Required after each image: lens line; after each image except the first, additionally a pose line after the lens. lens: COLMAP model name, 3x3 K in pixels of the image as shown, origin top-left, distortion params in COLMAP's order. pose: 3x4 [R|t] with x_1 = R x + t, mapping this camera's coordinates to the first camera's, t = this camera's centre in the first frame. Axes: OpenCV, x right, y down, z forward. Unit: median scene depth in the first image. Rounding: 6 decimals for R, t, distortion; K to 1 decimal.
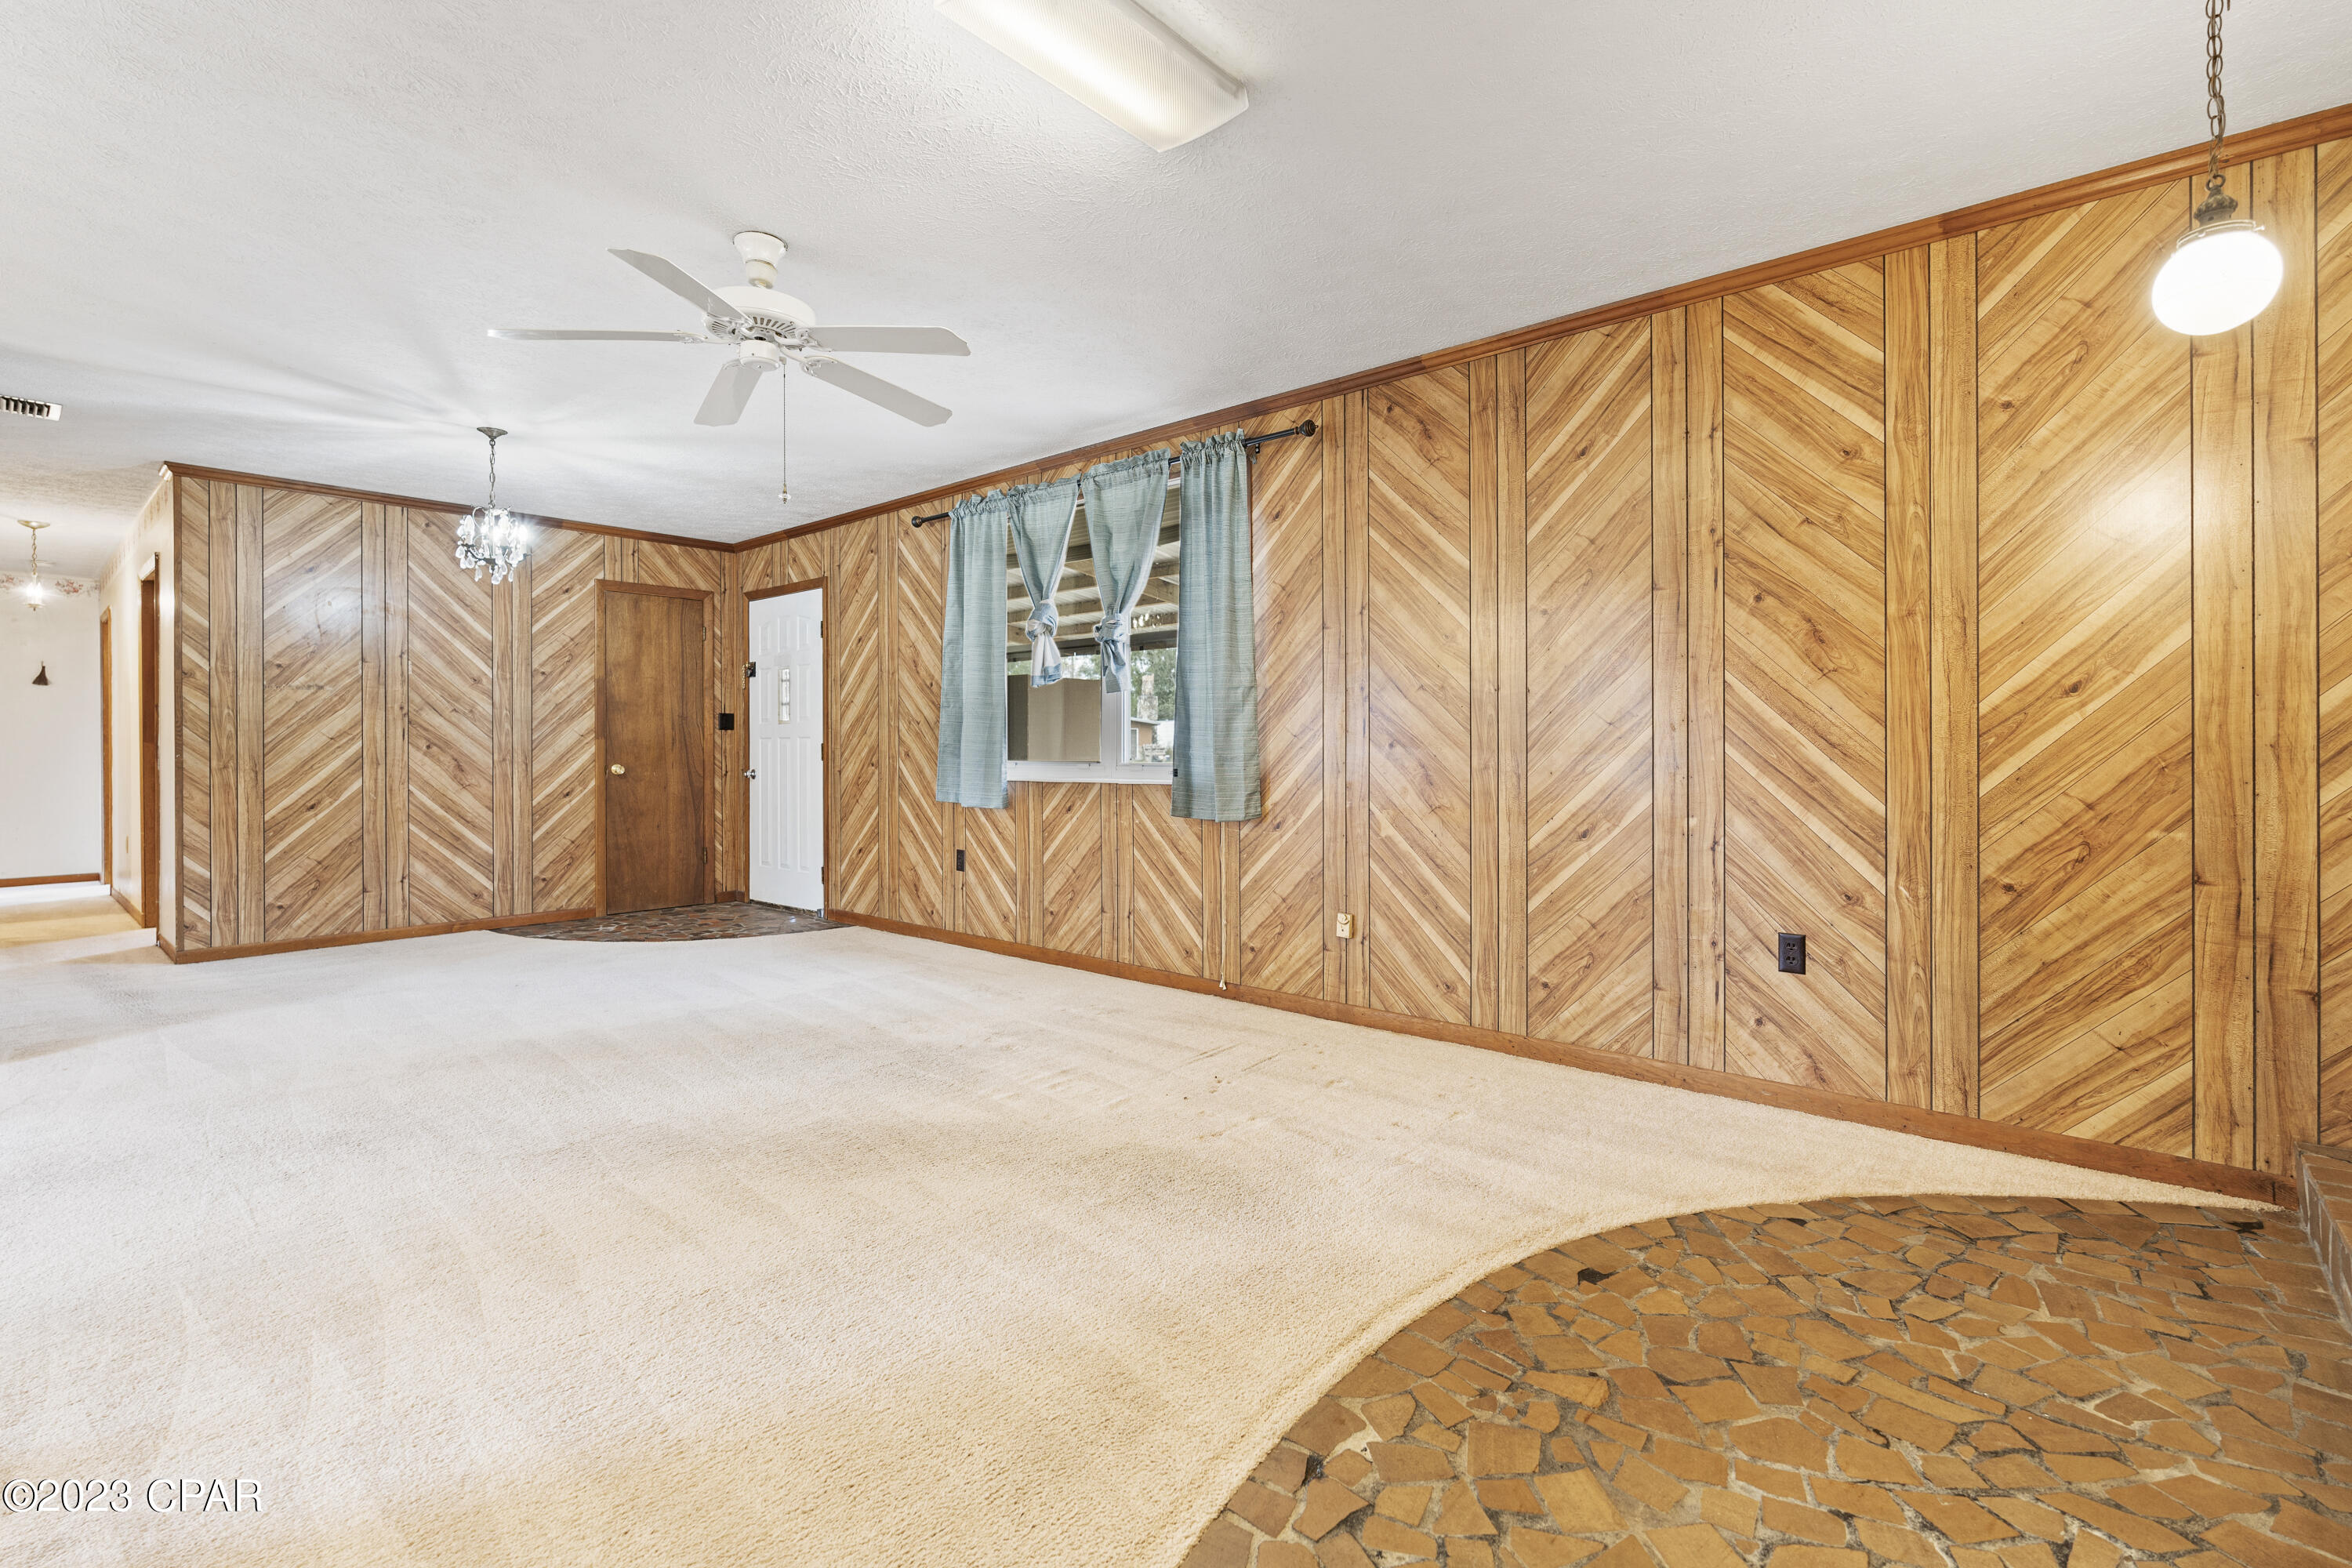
lens RADIAL K [[1043.8, 0, 1156.4], [0, 1043.8, 745.0], [0, 0, 1]] dist [-0.009151, 0.000745]
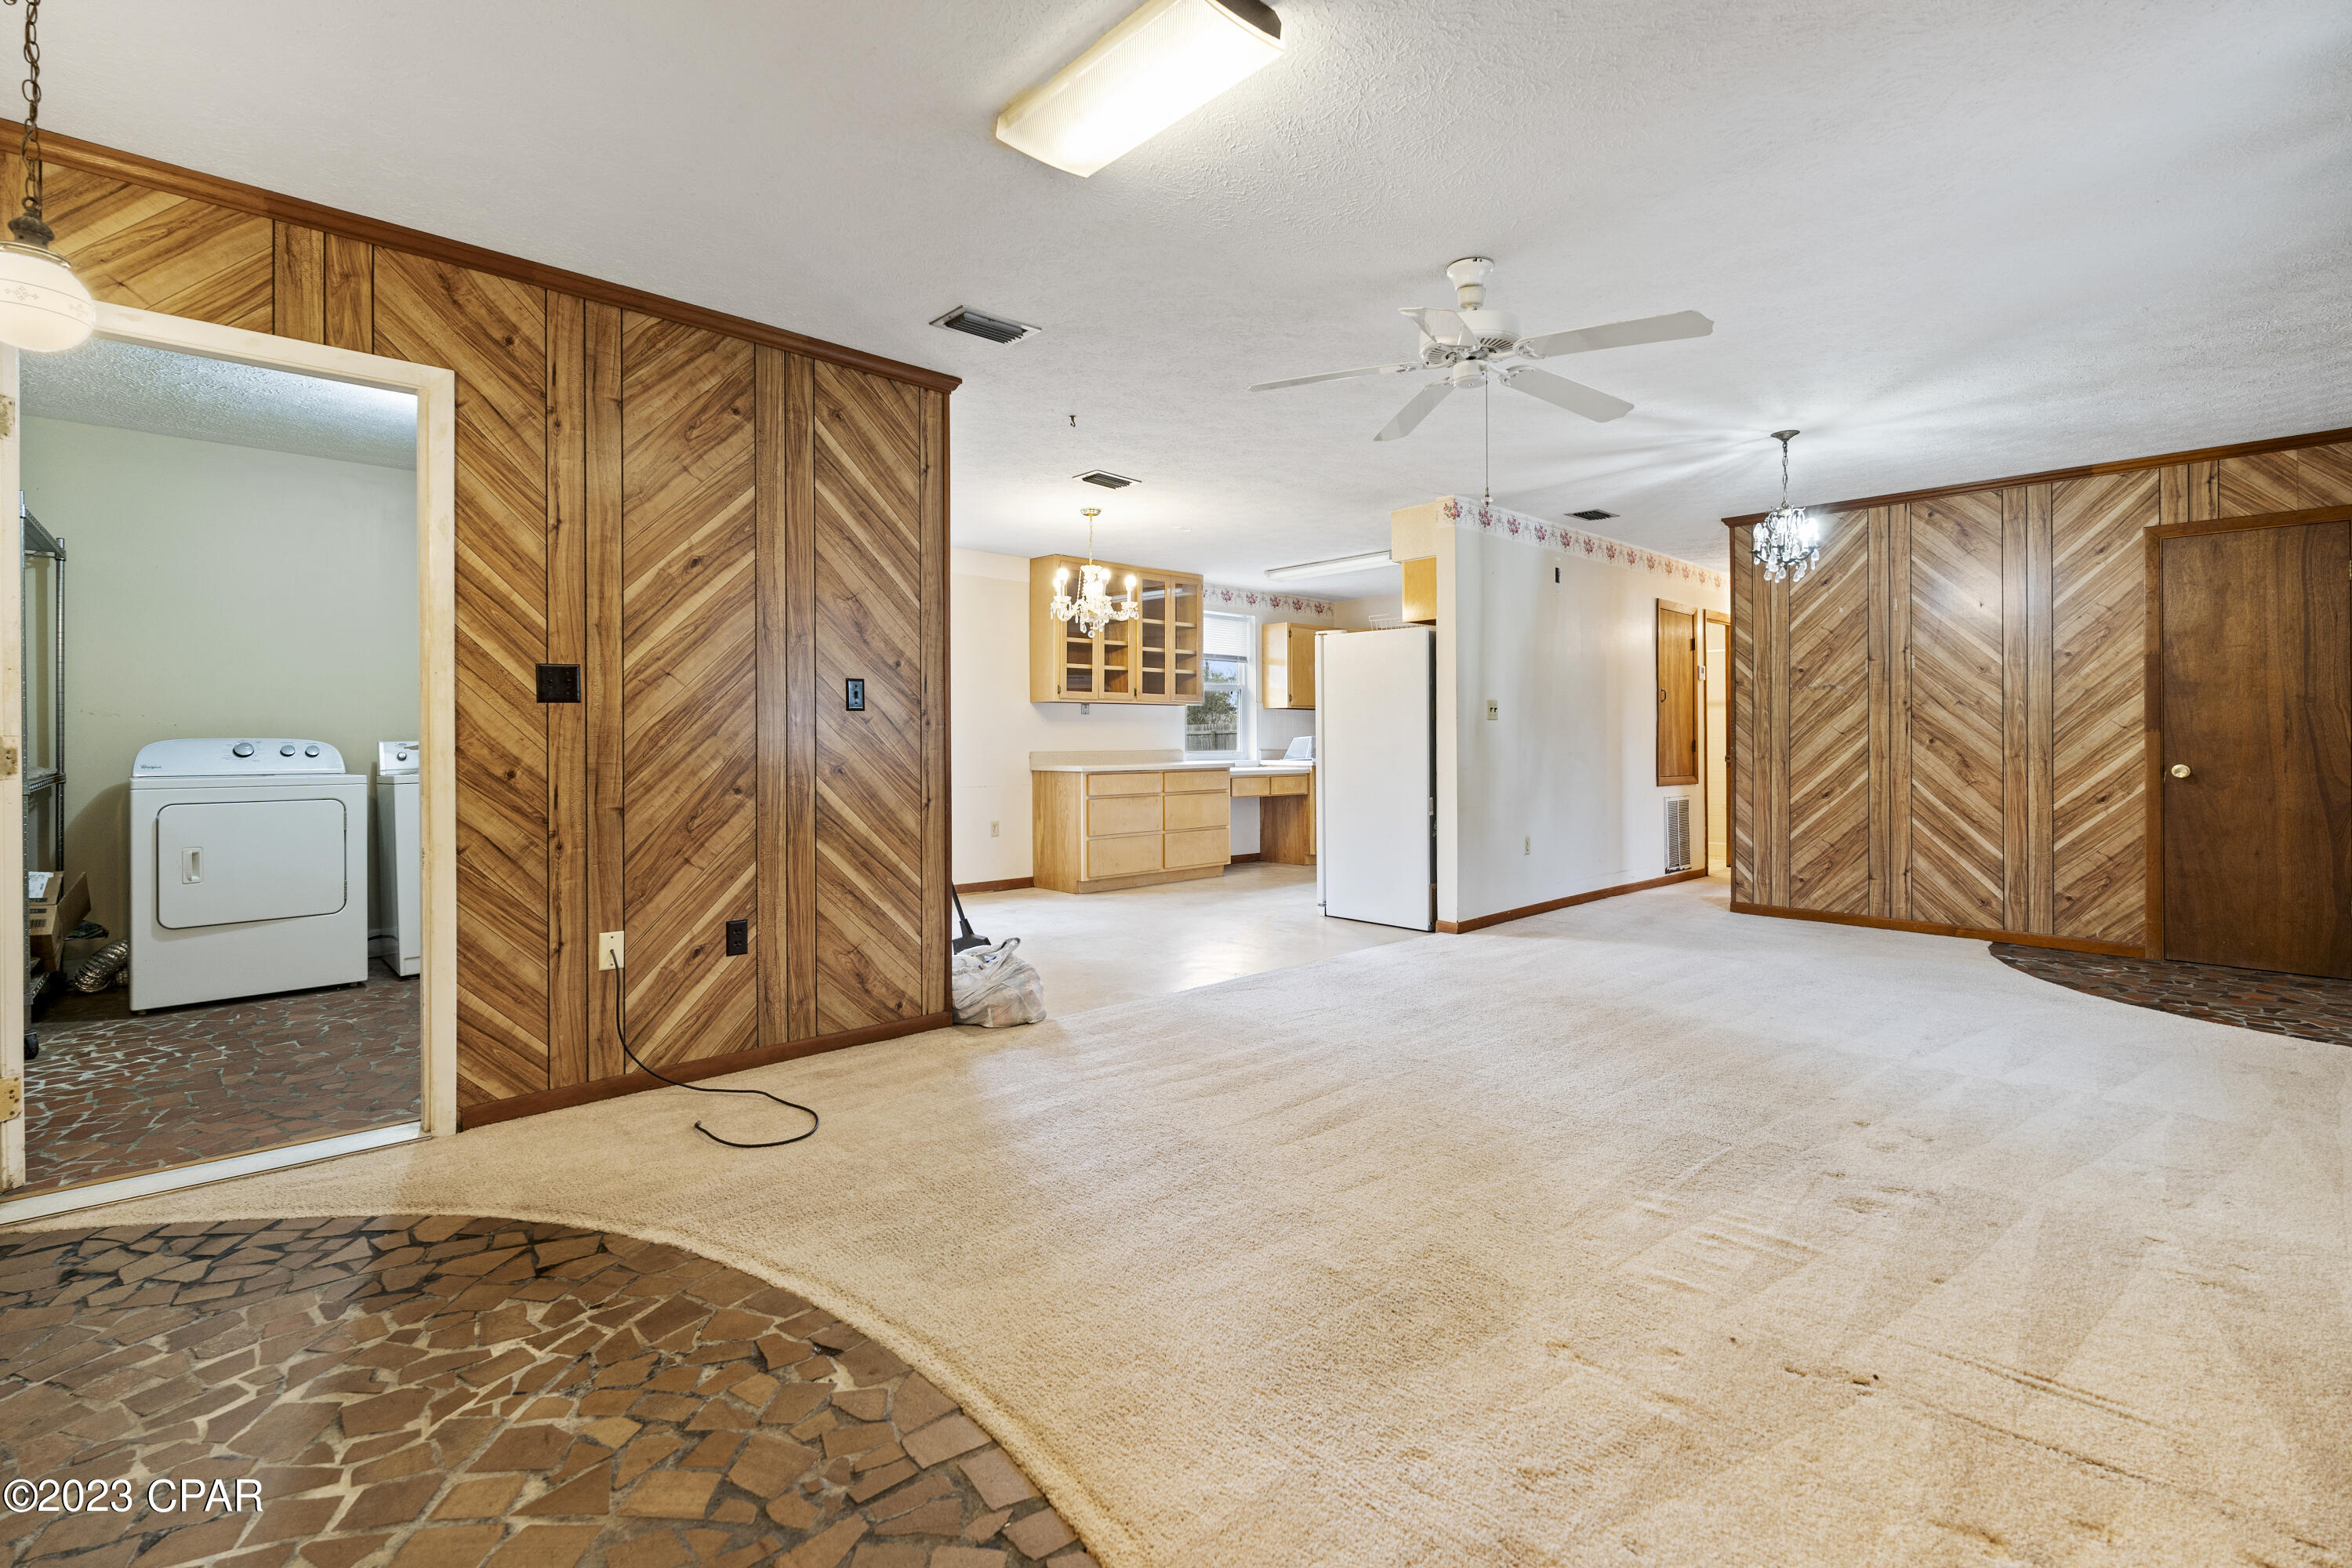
lens RADIAL K [[1043.8, 0, 1183.9], [0, 1043.8, 741.0], [0, 0, 1]] dist [-0.009151, 0.000745]
pose [[-0.087093, 0.007305, -0.996173, 0.329600], [0.005633, 0.999961, 0.006840, -0.008671], [0.996184, -0.005016, -0.087131, 0.377620]]
